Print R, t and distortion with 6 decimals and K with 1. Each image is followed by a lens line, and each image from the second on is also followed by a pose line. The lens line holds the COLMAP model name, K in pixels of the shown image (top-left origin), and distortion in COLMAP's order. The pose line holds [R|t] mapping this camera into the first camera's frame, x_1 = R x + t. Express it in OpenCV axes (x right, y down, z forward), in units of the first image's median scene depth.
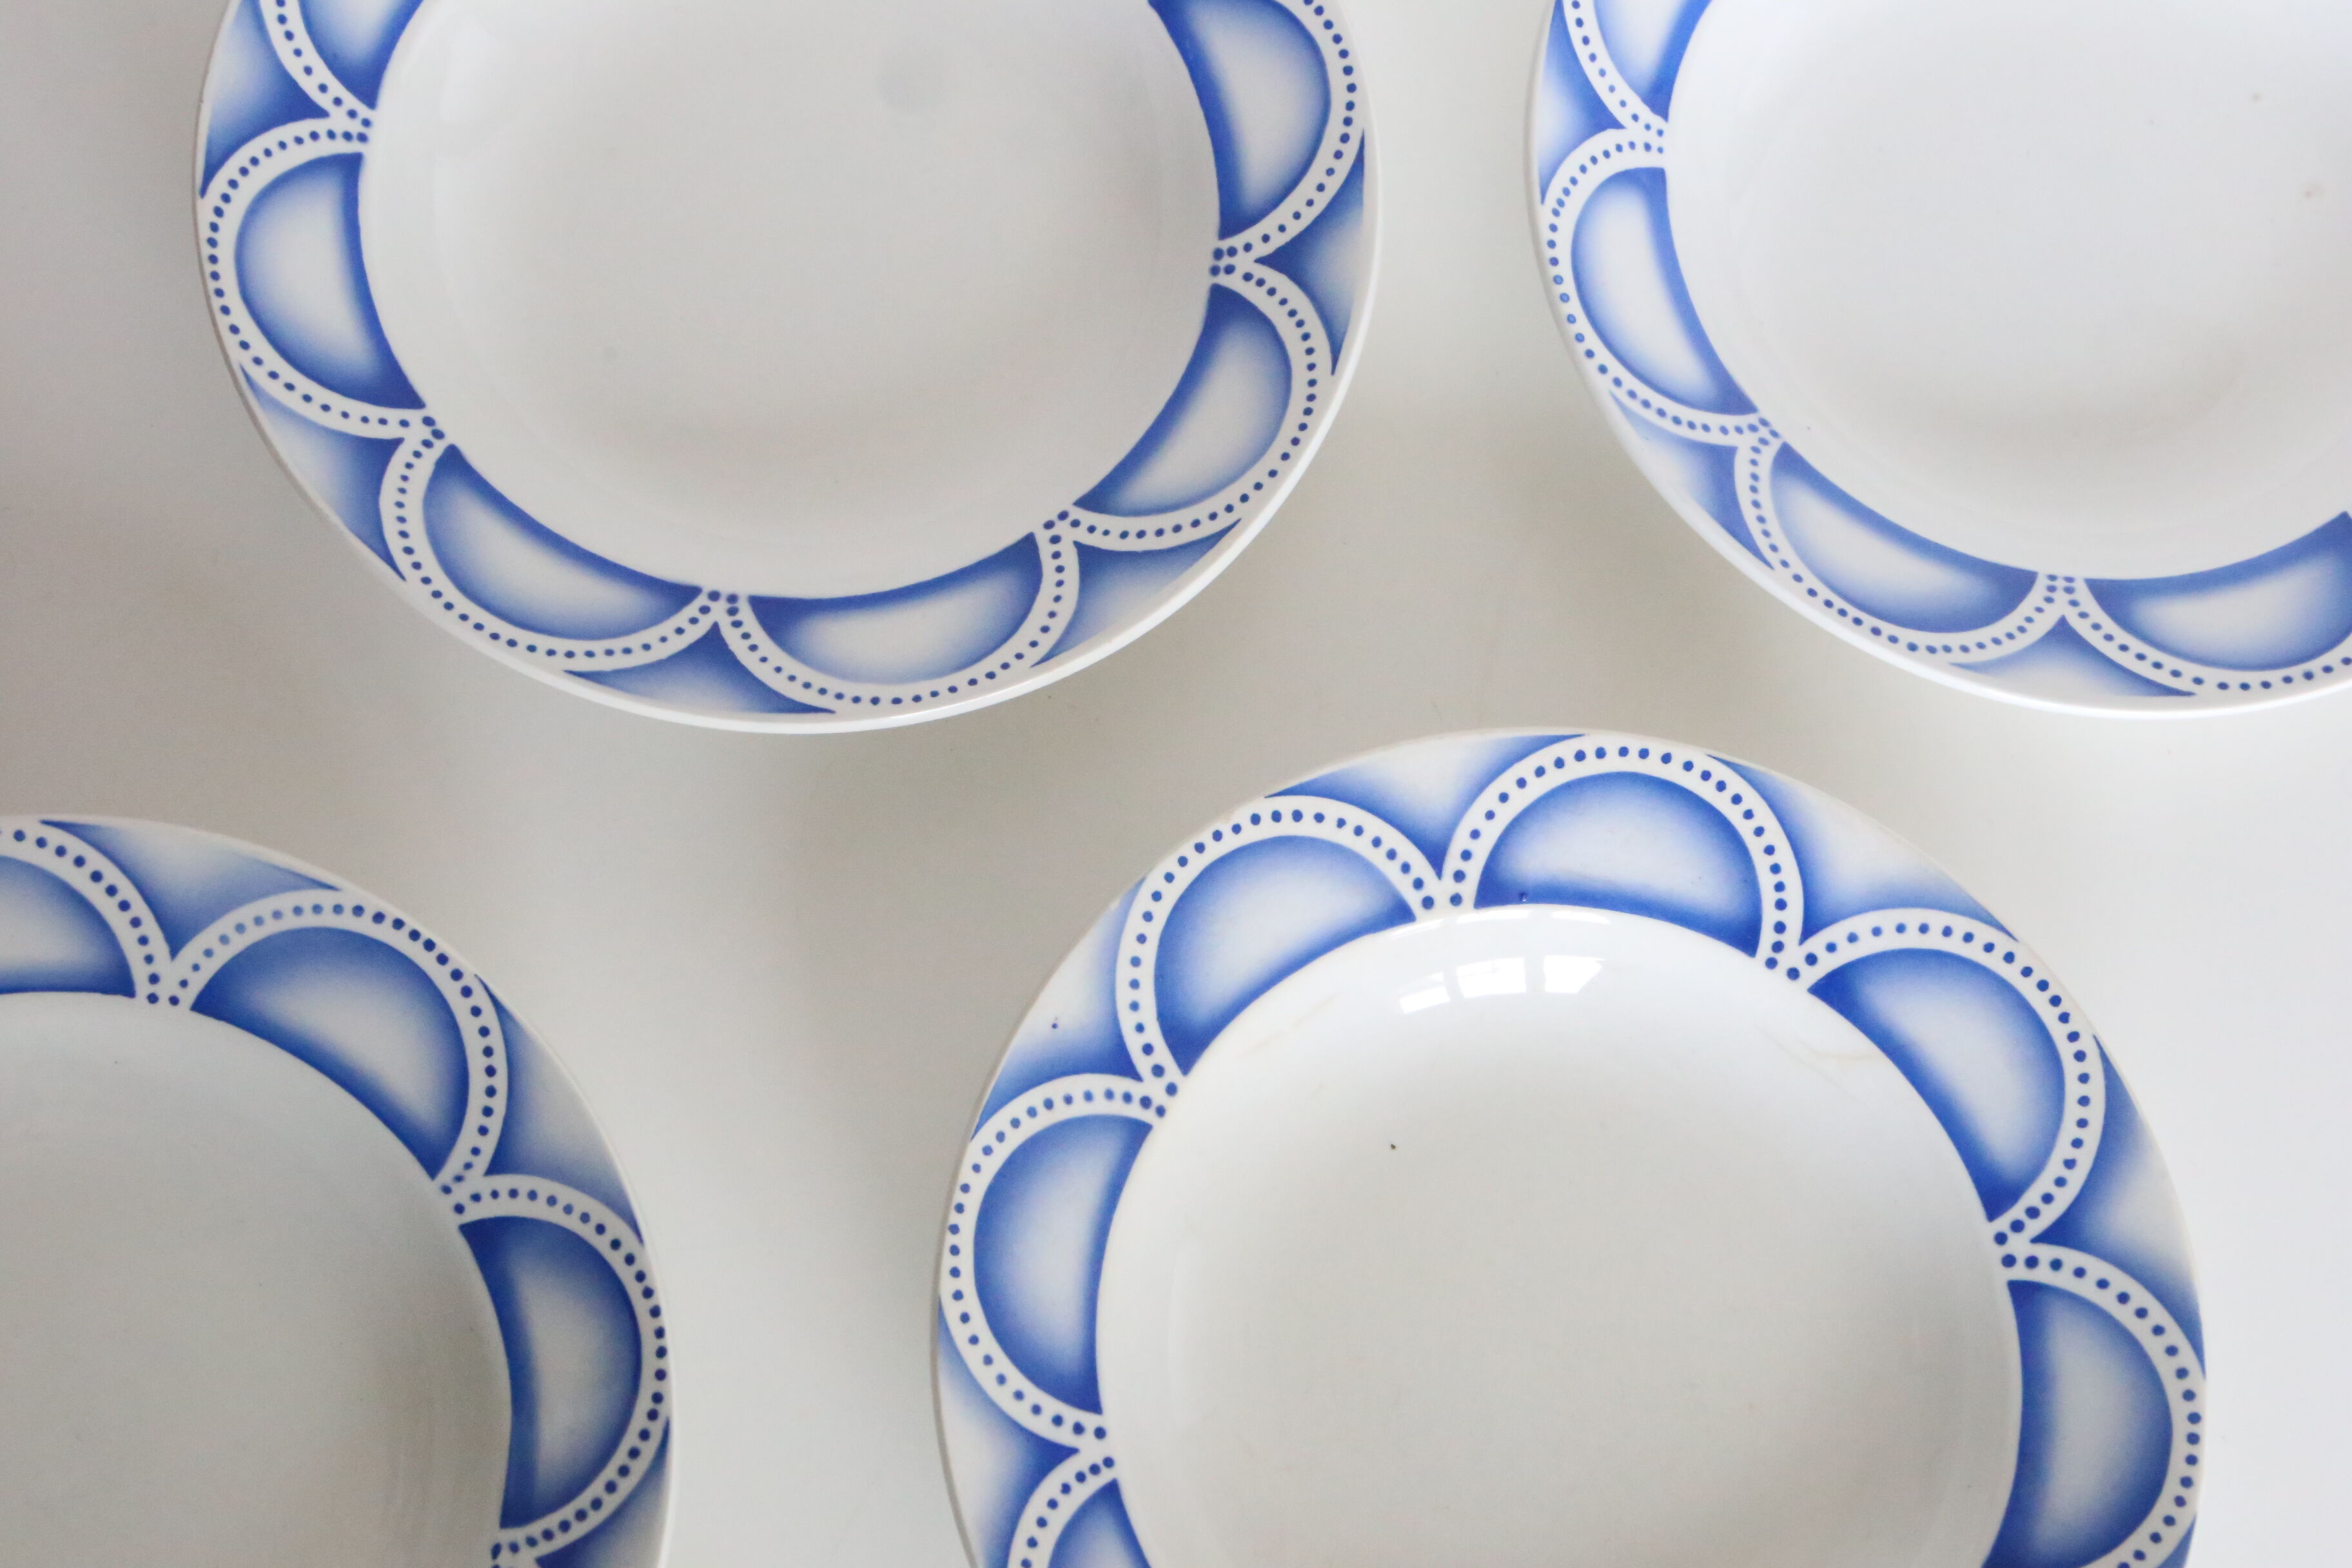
lens RADIAL K [[4151.9, 0, 1141.8], [0, 4151.9, 780.3], [0, 0, 1]] dist [0.130425, 0.135397]
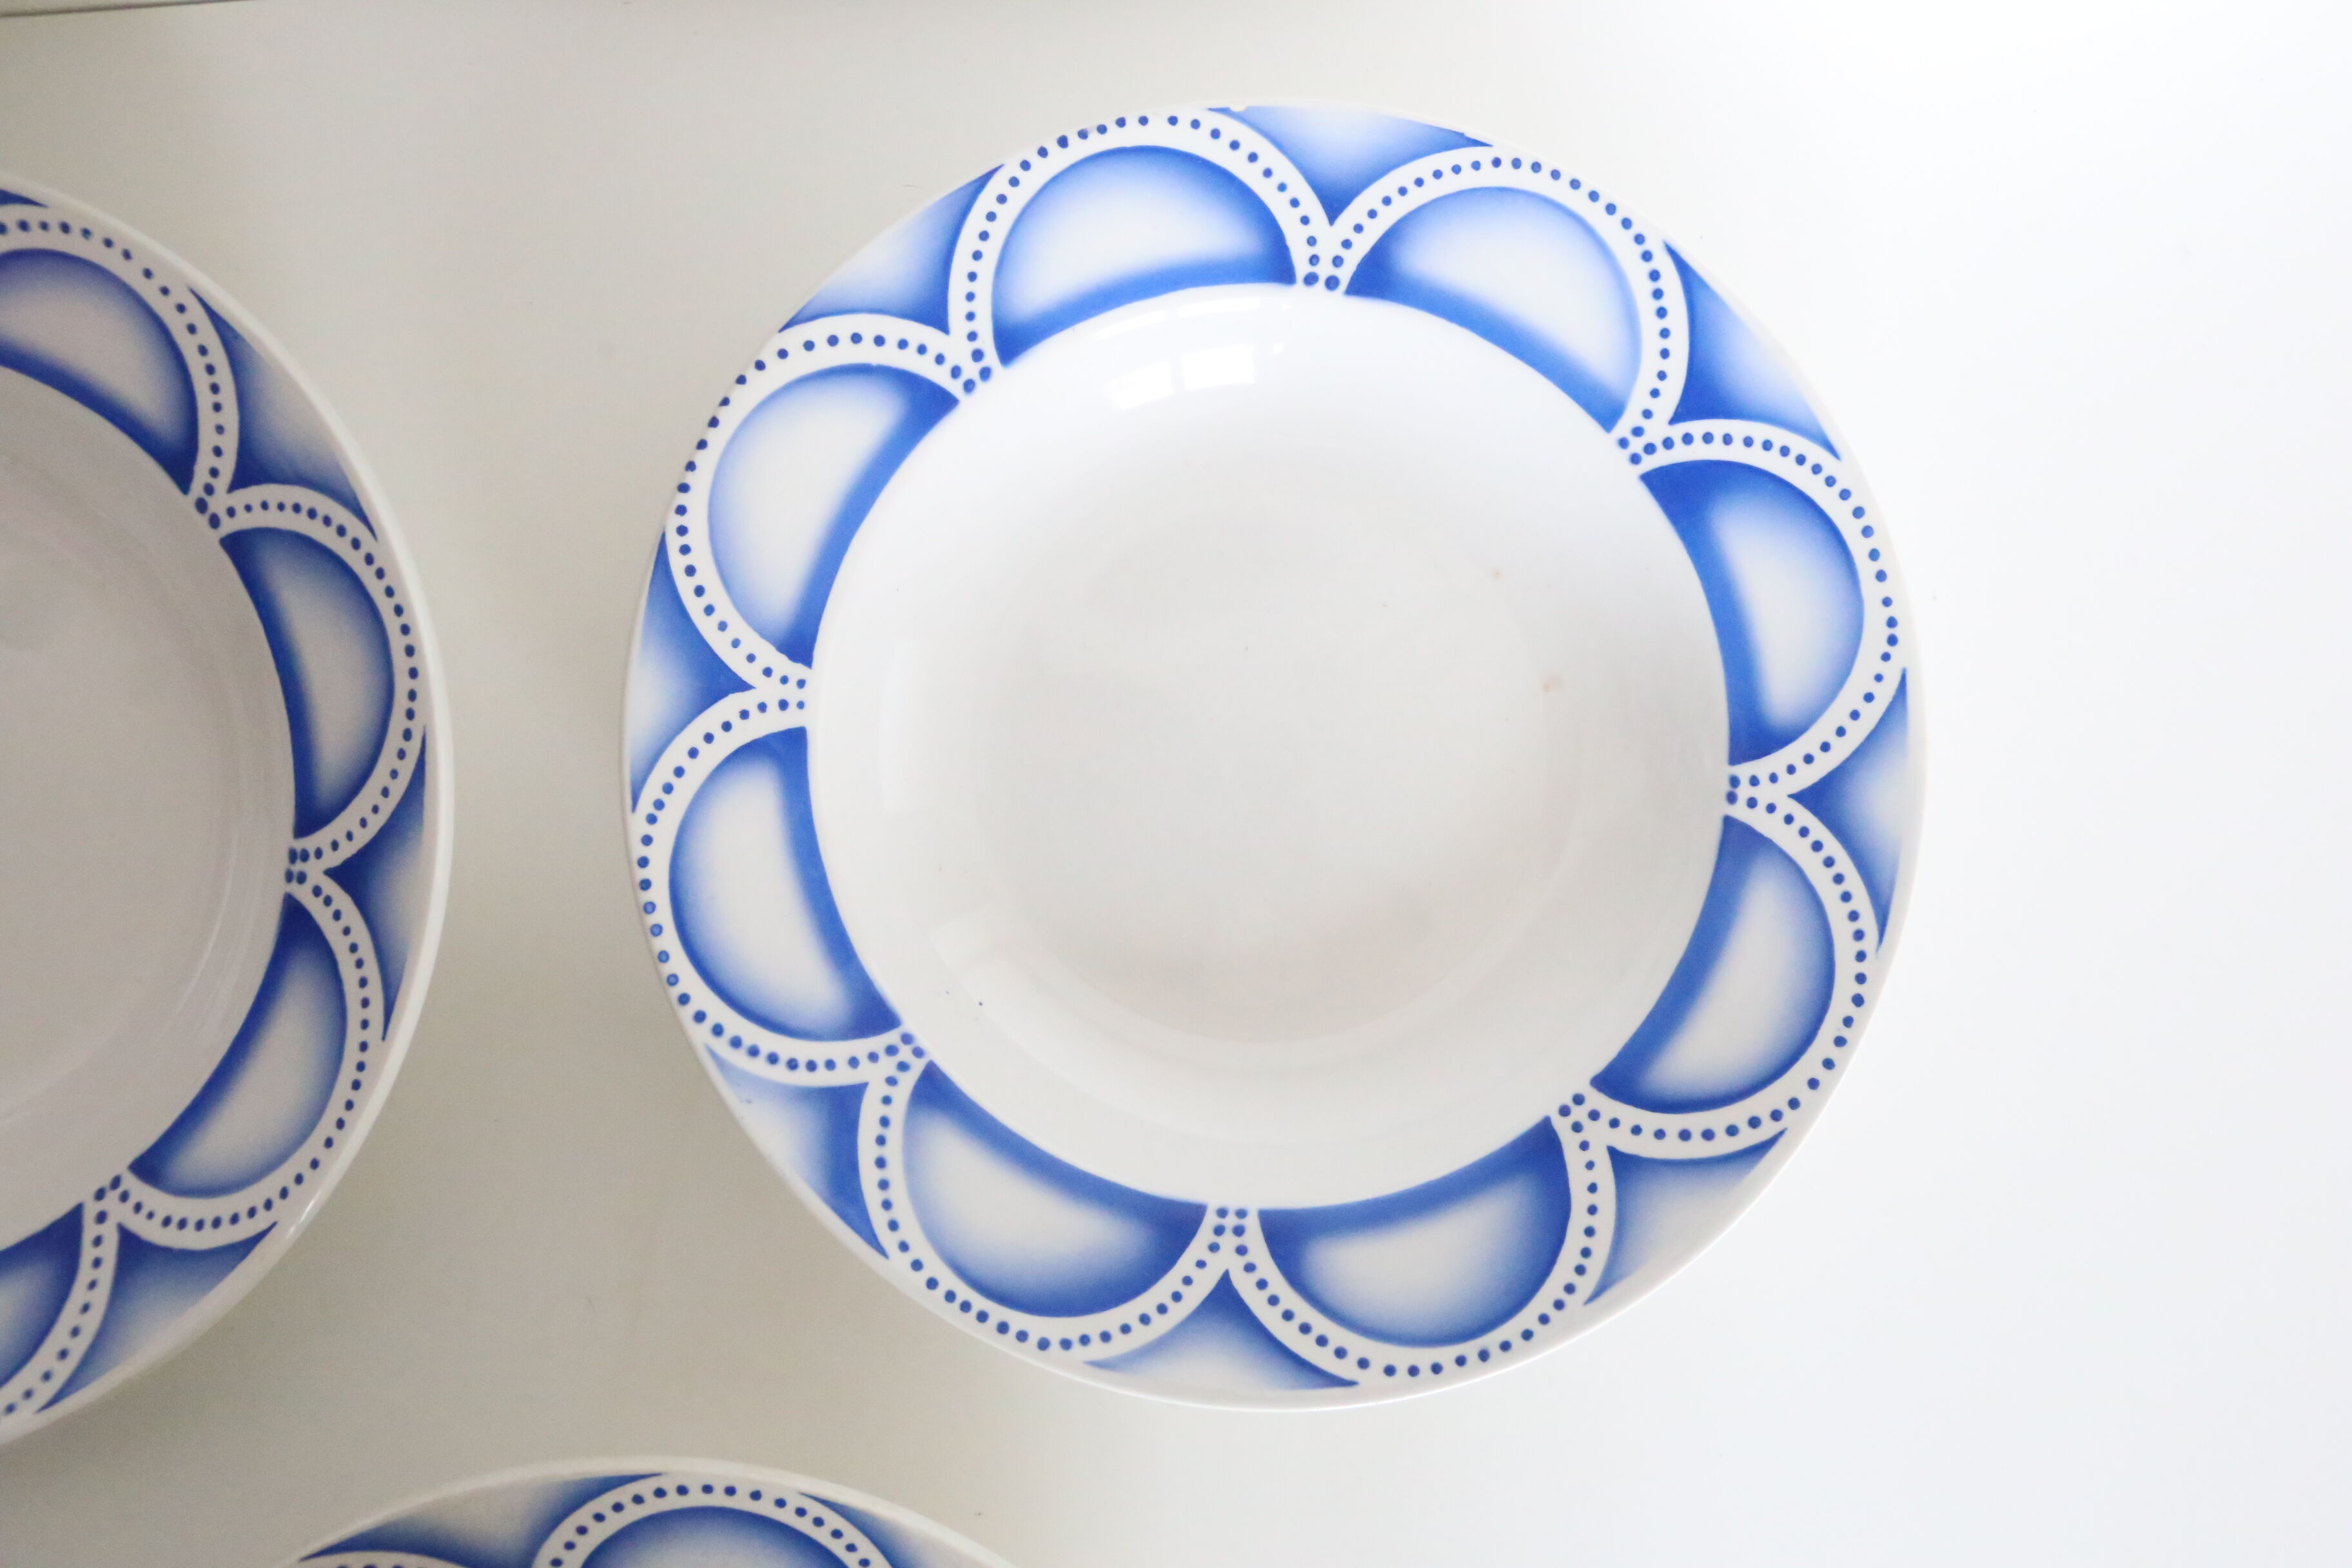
lens RADIAL K [[1929.5, 0, 1154.1], [0, 1929.5, 805.8], [0, 0, 1]] dist [-0.119111, 0.121341]
pose [[0.999811, -0.010362, -0.016444, 0.215651], [0.014496, 0.961121, 0.275746, -0.253461], [0.012947, -0.275933, 0.961090, 0.639343]]
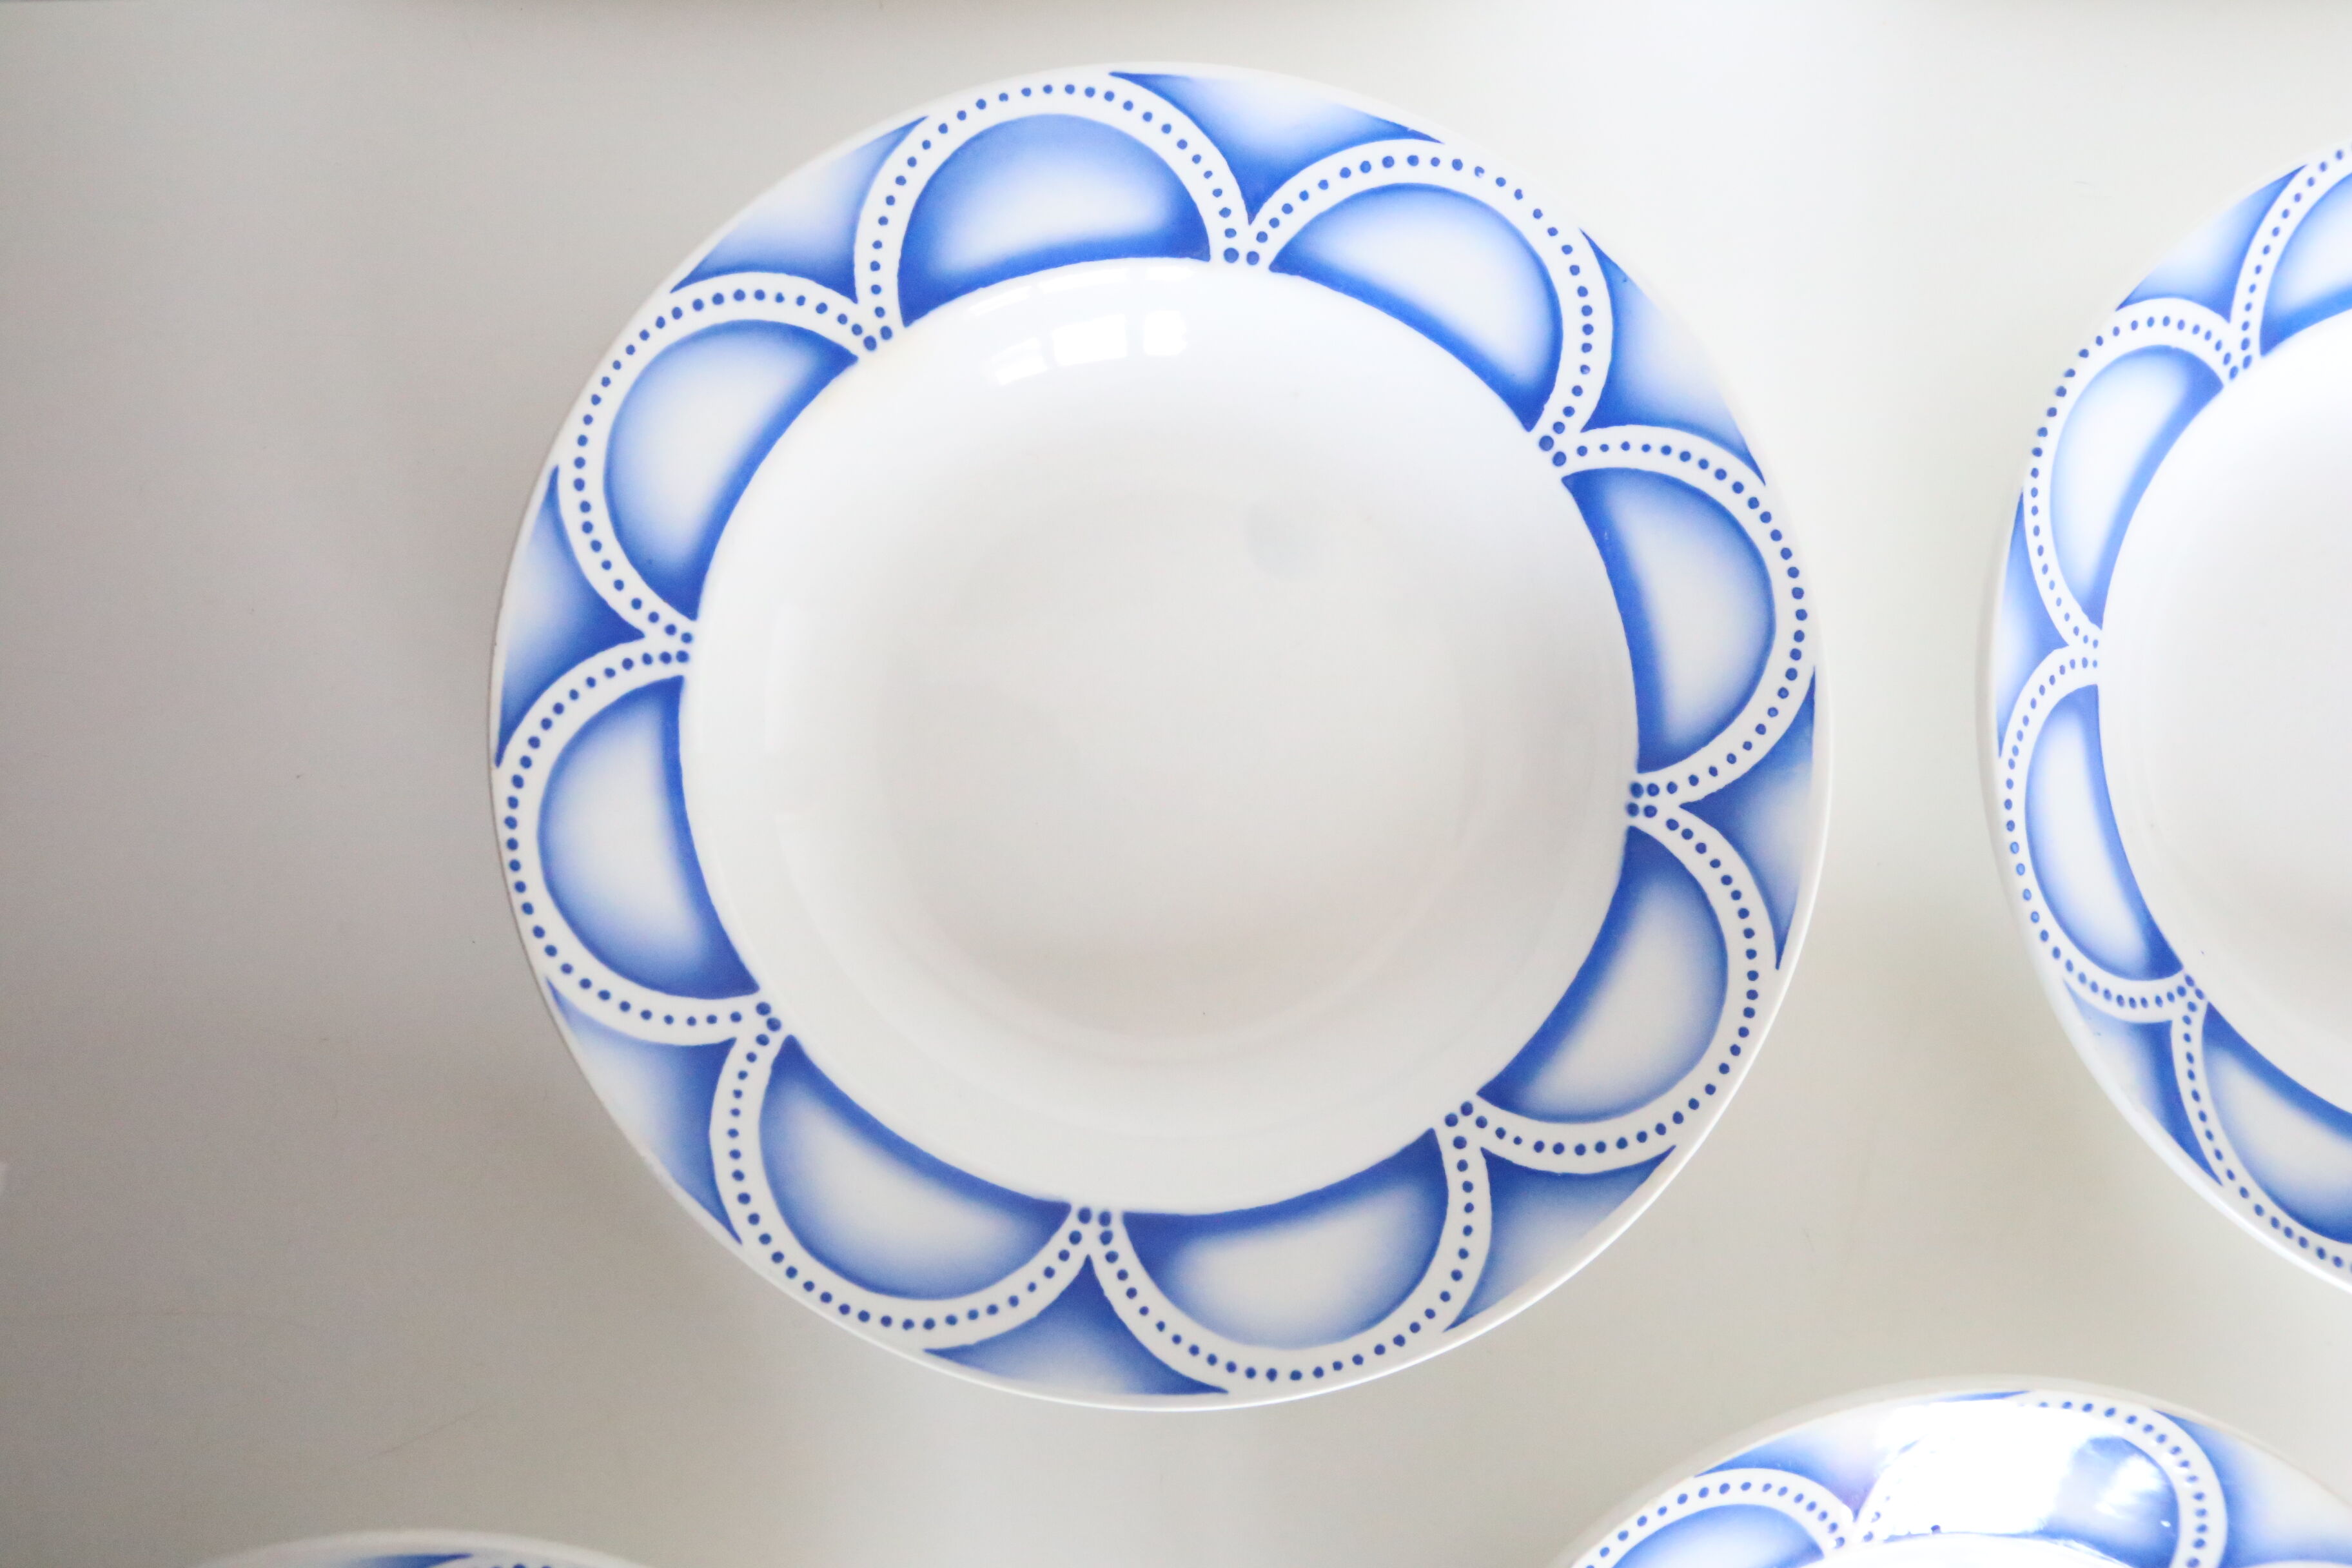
lens RADIAL K [[1929.5, 0, 1154.1], [0, 1929.5, 805.8], [0, 0, 1]] dist [-0.119111, 0.121341]
pose [[0.999648, 0.020709, 0.016608, -0.096074], [-0.024309, 0.965502, 0.259260, -0.235984], [-0.010666, -0.259572, 0.965665, 0.619829]]
